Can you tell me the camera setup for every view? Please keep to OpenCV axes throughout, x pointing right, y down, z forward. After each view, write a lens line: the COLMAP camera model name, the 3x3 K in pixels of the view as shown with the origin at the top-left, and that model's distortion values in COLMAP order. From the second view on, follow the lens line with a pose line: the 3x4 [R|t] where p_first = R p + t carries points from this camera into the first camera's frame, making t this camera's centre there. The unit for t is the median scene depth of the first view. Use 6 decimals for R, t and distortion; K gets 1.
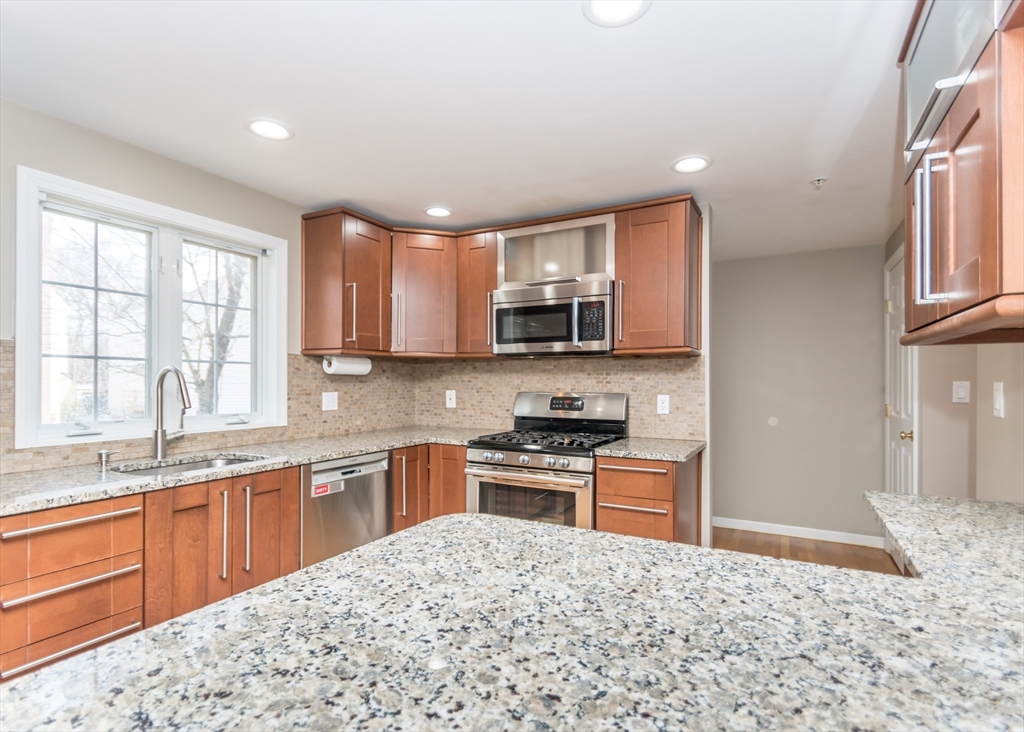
lens RADIAL K [[516.8, 0, 512.0], [0, 516.8, 366.0], [0, 0, 1]] dist [0.003549, -0.000414]
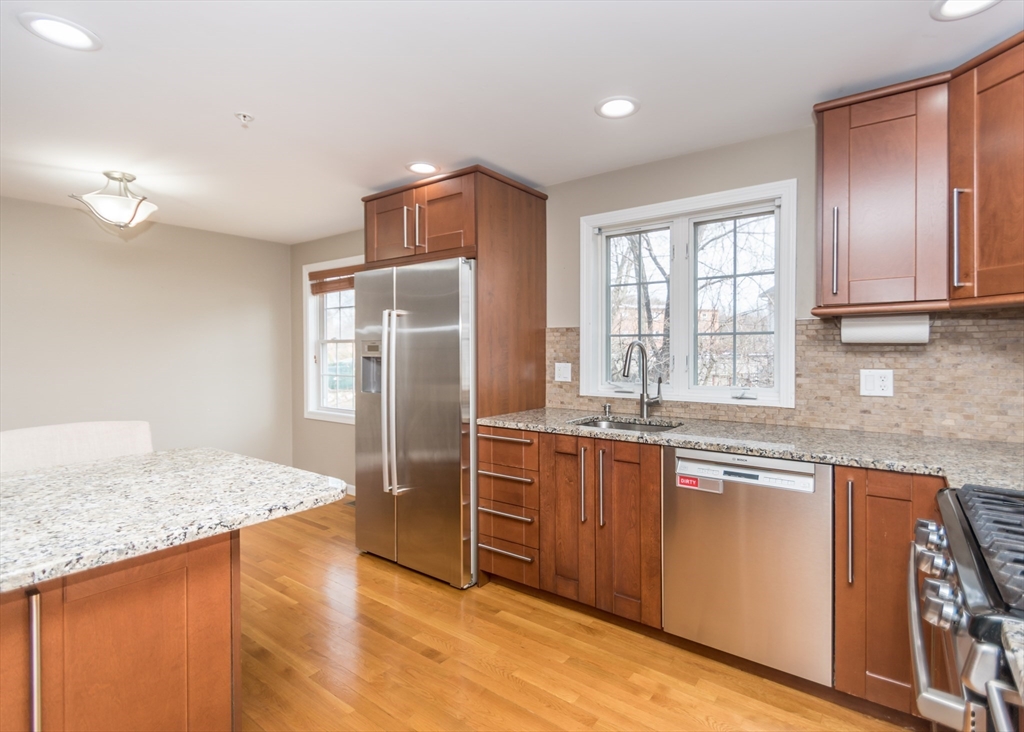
lens RADIAL K [[475.0, 0, 513.3], [0, 475.0, 353.1], [0, 0, 1]] dist [0.001460, -0.000647]
pose [[-0.116430, 0.003810, -0.993192, 0.444025], [0.031668, 0.999498, 0.000122, 0.018739], [0.992694, -0.031439, -0.116492, 0.813822]]
